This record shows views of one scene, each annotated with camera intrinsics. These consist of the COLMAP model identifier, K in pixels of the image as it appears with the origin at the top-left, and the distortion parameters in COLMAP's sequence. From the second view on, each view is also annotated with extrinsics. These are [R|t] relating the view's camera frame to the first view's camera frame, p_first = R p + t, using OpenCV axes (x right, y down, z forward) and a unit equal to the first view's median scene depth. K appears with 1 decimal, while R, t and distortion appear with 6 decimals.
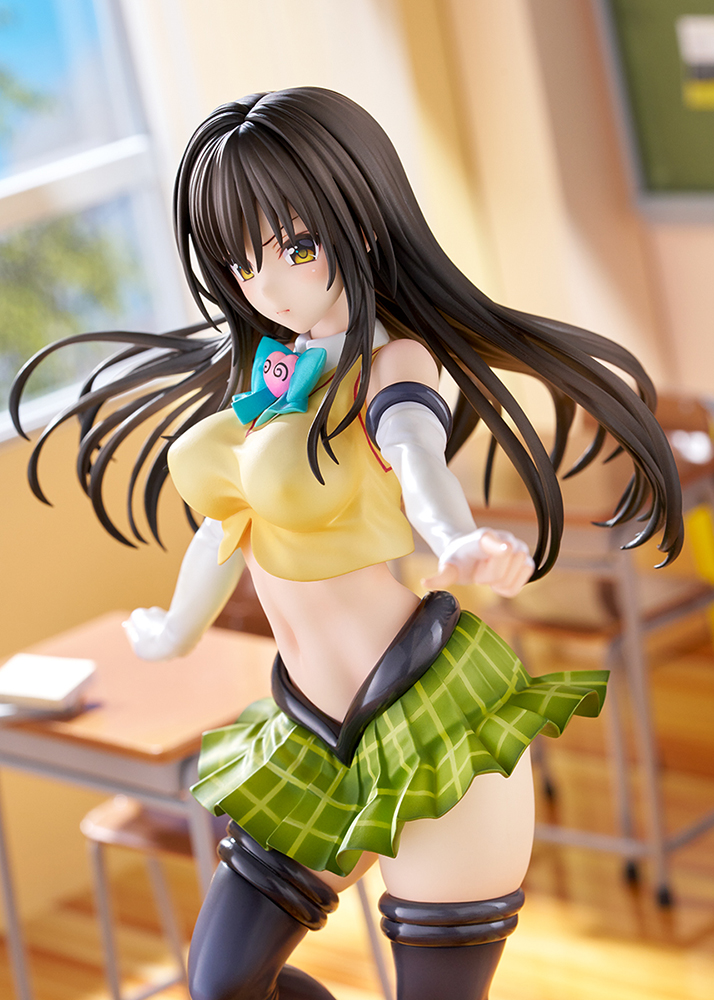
lens RADIAL K [[3679.5, 0, 359.4], [0, 3679.5, 502.6], [0, 0, 1]] dist [-0.139742, 0.000000]
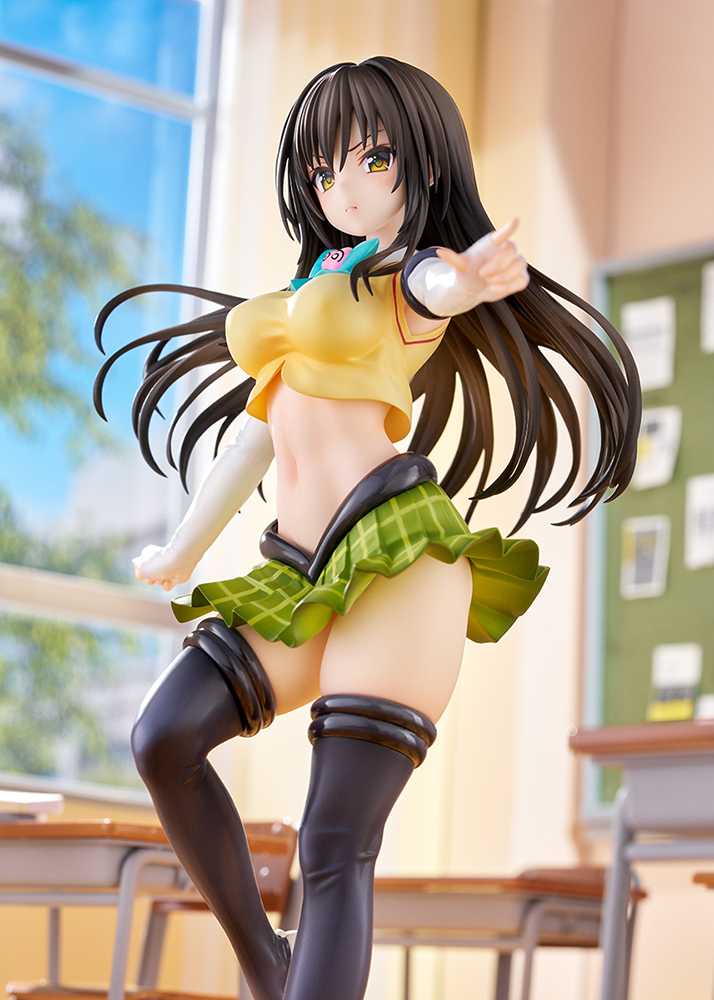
lens RADIAL K [[3679.5, 0, 356.3], [0, 3679.5, 504.1], [0, 0, 1]] dist [-0.139742, 0.000000]
pose [[0.973226, 0.226620, -0.038393, 0.050014], [-0.221261, 0.878471, -0.423476, 0.551678], [-0.062241, 0.420633, 0.905093, -0.066318]]
